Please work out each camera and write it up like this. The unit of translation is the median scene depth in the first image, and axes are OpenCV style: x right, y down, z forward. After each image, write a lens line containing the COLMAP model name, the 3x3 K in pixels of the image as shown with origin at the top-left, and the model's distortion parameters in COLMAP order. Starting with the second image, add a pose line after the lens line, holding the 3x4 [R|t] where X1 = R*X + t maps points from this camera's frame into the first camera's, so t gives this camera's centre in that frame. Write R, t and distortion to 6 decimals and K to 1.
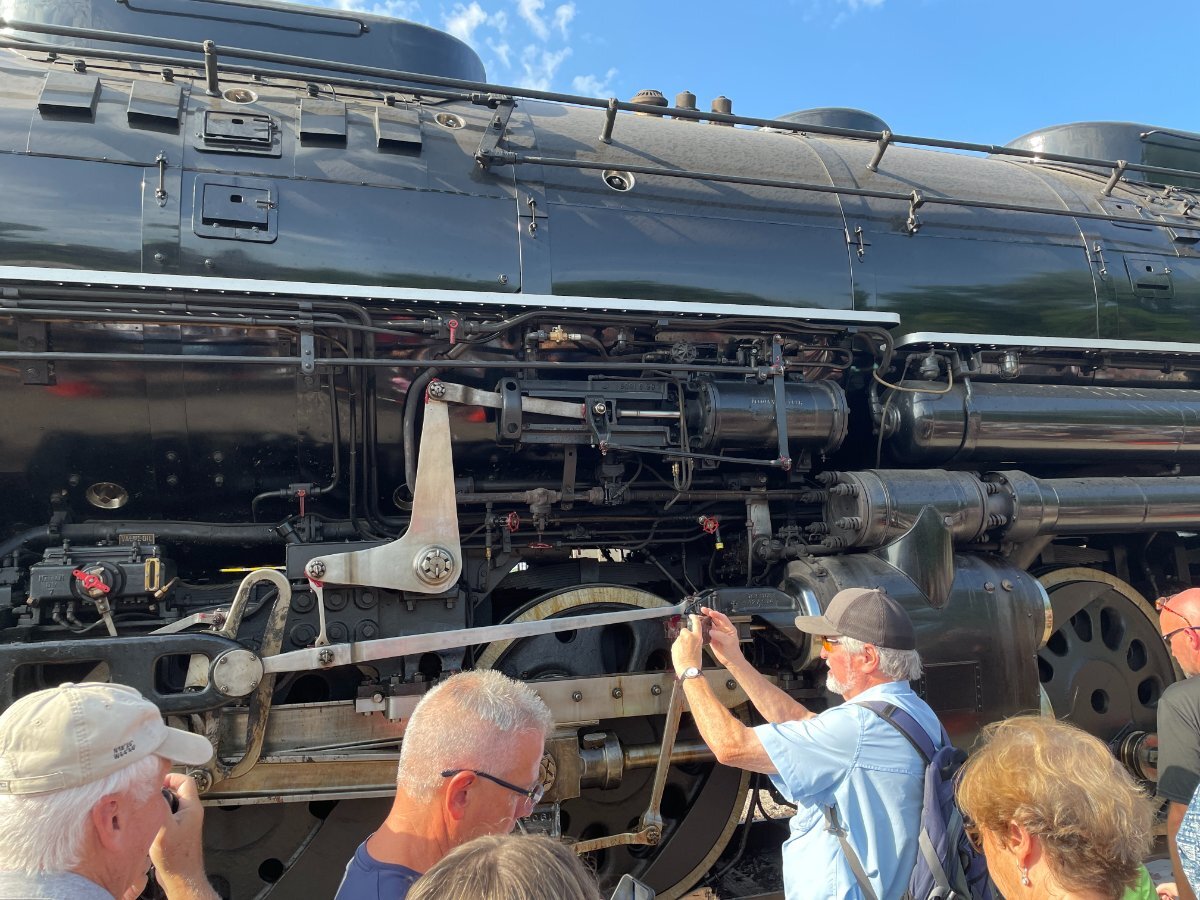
lens RADIAL K [[903.6, 0, 600.6], [0, 903.6, 447.3], [0, 0, 1]] dist [0.079940, -0.106536]
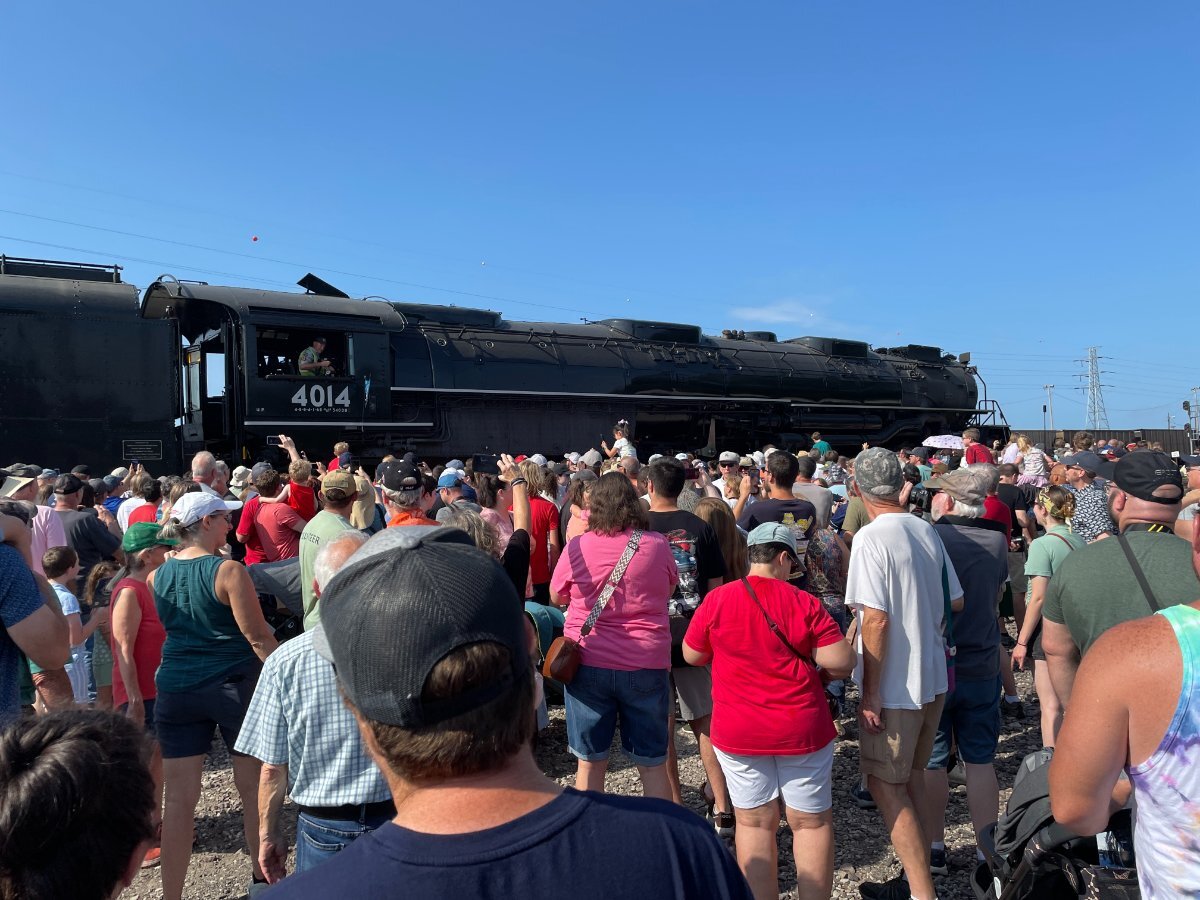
lens RADIAL K [[903.6, 0, 608.7], [0, 903.6, 450.7], [0, 0, 1]] dist [0.079940, -0.106536]
pose [[0.931661, 0.021536, 0.362691, -2.494267], [-0.061031, 0.993334, 0.097790, -0.324470], [-0.358167, -0.113242, 0.926765, -3.349174]]
